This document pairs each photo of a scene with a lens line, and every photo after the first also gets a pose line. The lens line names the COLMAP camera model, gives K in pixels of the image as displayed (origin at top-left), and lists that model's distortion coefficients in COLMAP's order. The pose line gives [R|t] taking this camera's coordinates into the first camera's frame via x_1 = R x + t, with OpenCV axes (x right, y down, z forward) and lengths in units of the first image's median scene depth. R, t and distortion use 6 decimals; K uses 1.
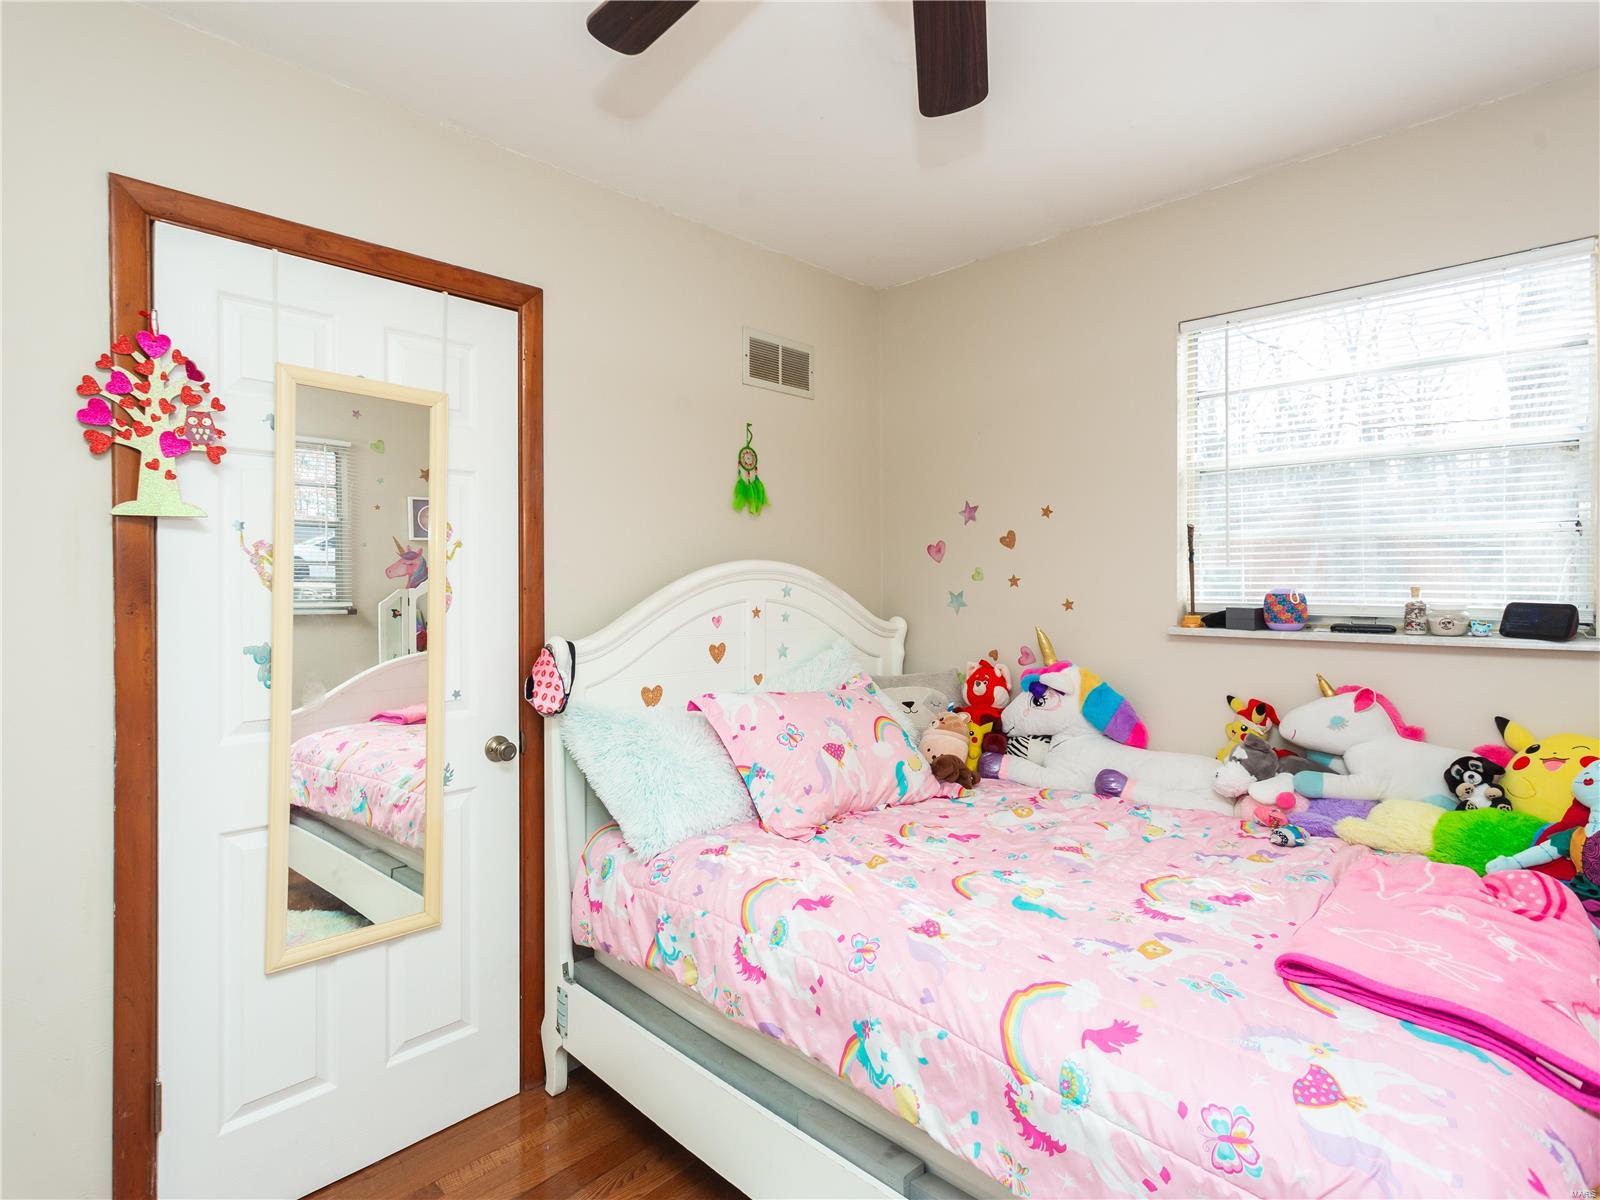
lens RADIAL K [[843.6, 0, 791.4], [0, 843.6, 585.0], [0, 0, 1]] dist [-0.001265, 0.006366]
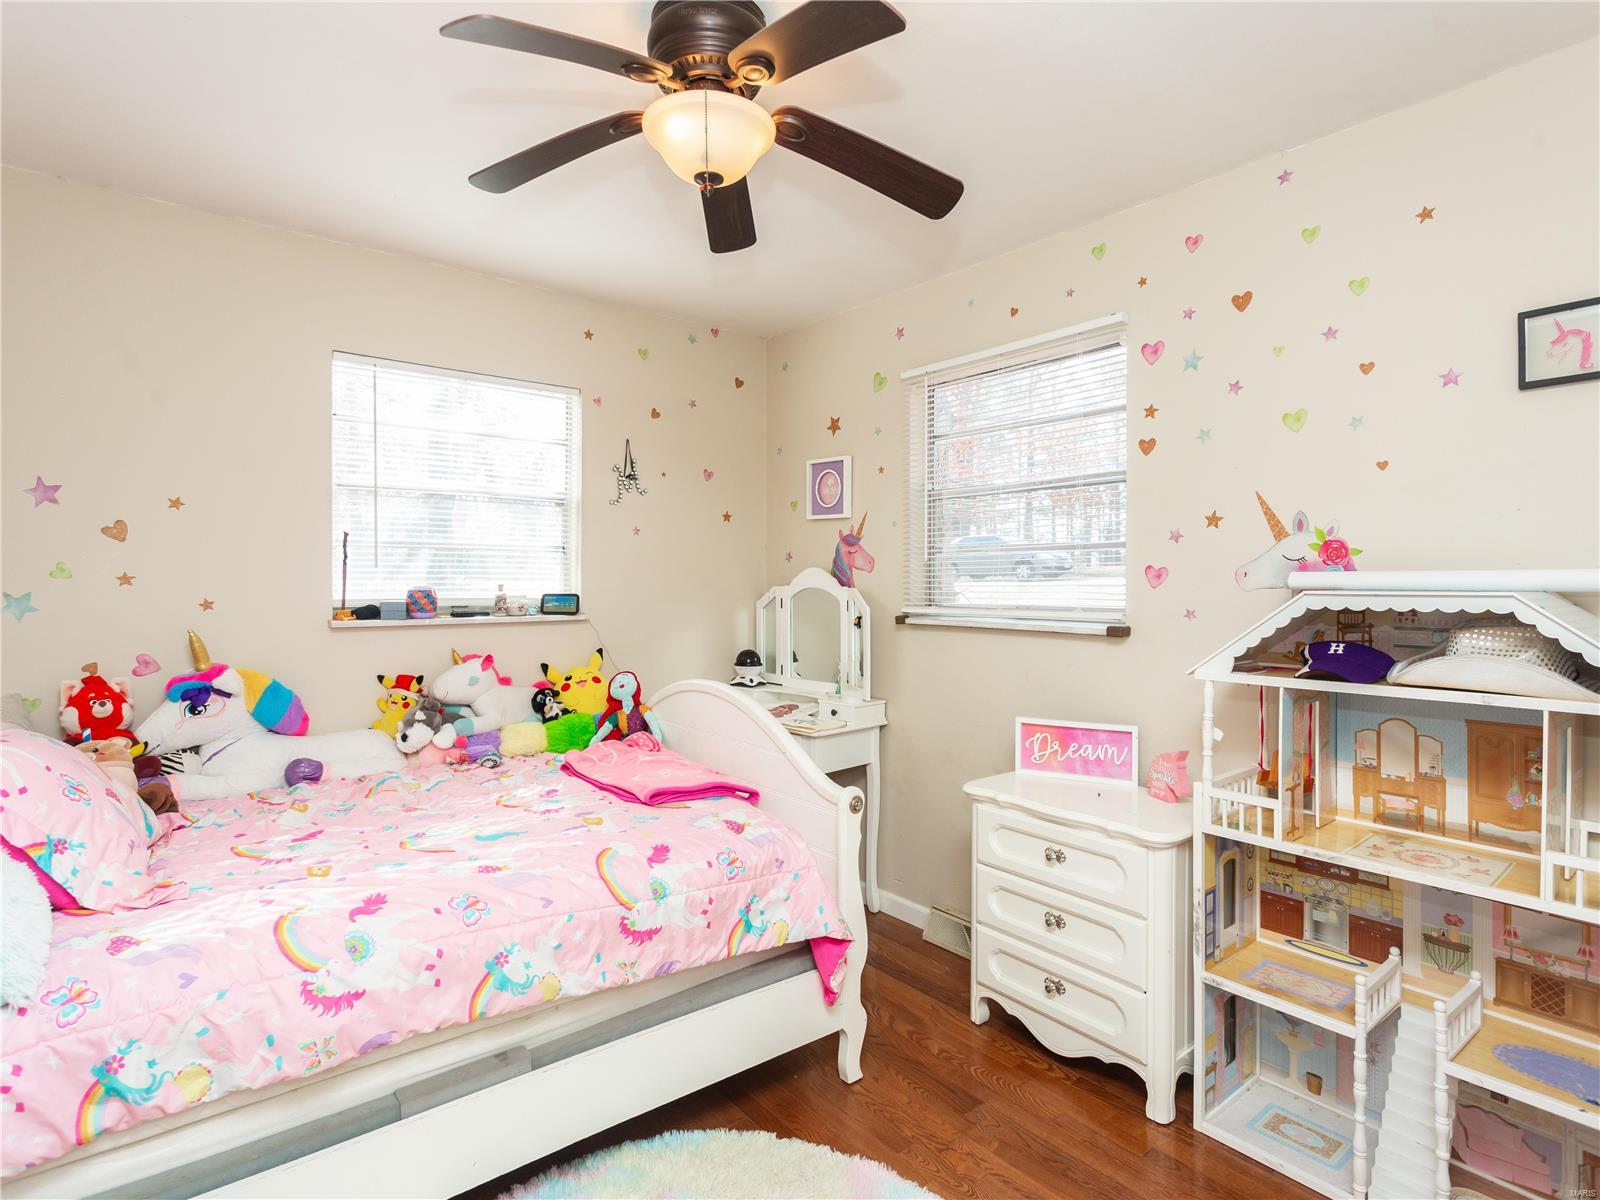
lens RADIAL K [[843.6, 0, 791.4], [0, 843.6, 585.0], [0, 0, 1]] dist [-0.001265, 0.006366]
pose [[0.115597, -0.001495, 0.993295, -0.712284], [0.002916, 0.999995, 0.001166, 0.002677], [-0.993292, 0.002762, 0.115601, 0.317370]]
